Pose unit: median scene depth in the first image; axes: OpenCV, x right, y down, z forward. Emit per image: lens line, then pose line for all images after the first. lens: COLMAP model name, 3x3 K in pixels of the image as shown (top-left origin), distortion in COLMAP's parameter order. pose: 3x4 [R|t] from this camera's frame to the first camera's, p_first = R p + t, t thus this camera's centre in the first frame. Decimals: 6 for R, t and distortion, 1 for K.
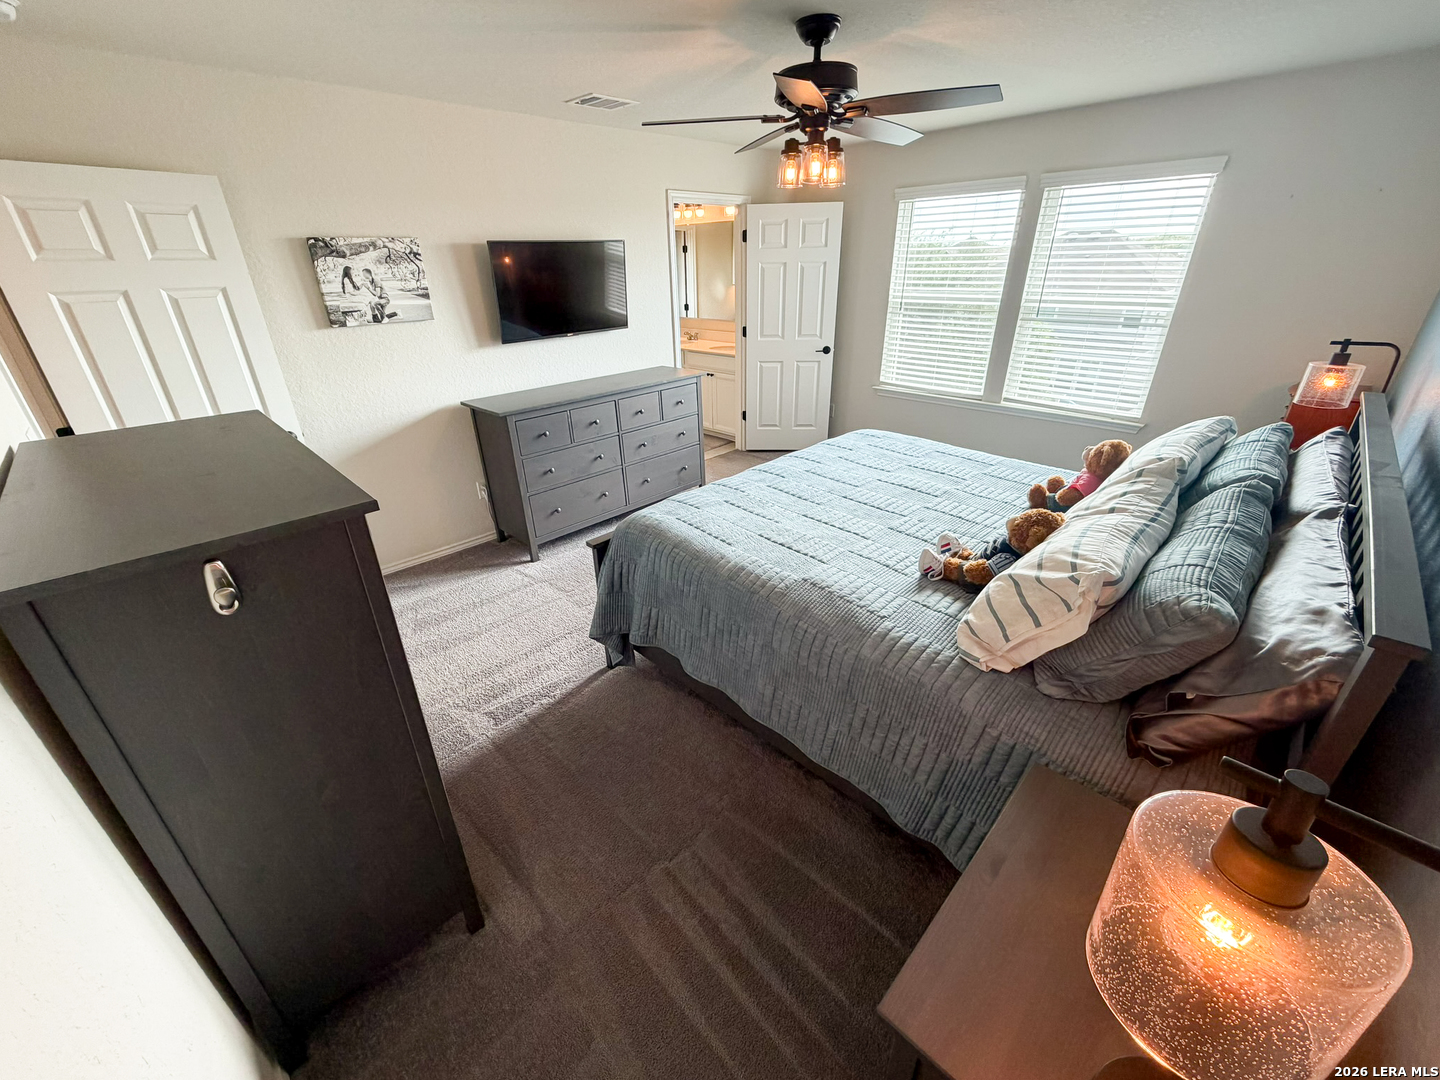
lens RADIAL K [[587.9, 0, 718.2], [0, 587.9, 542.2], [0, 0, 1]] dist [-0.002102, -0.000119]
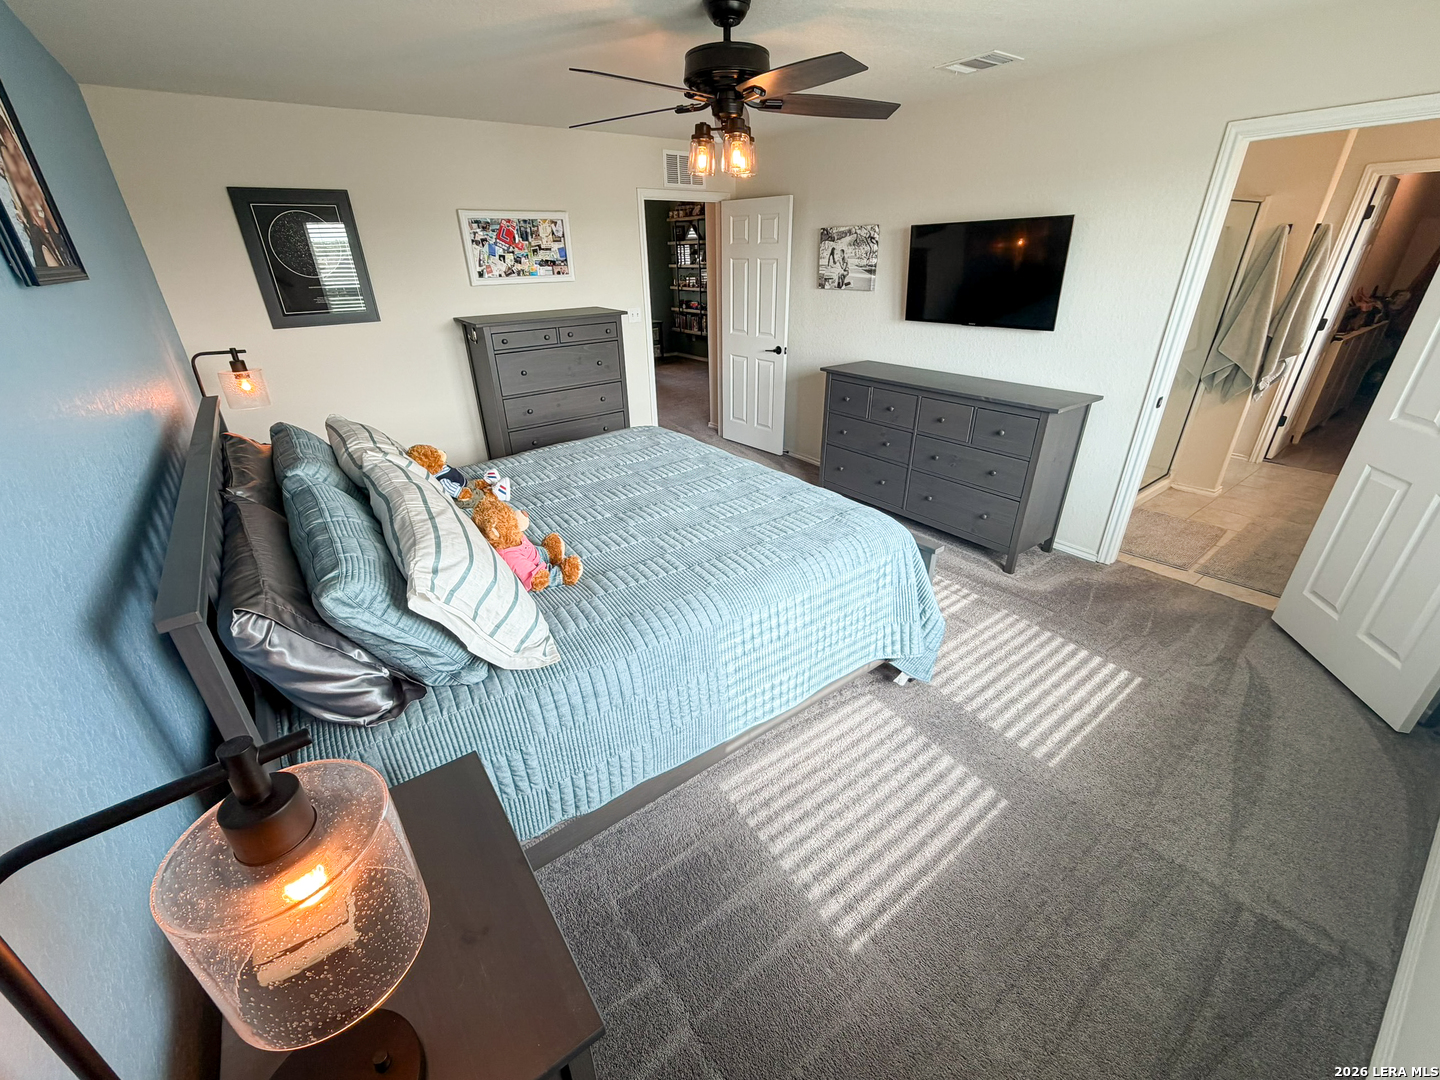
lens RADIAL K [[587.9, 0, 718.2], [0, 587.9, 542.2], [0, 0, 1]] dist [-0.002102, -0.000119]
pose [[-0.154264, 0.456377, -0.876312, 0.985506], [-0.416231, 0.774367, 0.476558, -0.462986], [0.896077, 0.438264, 0.070501, 0.929497]]
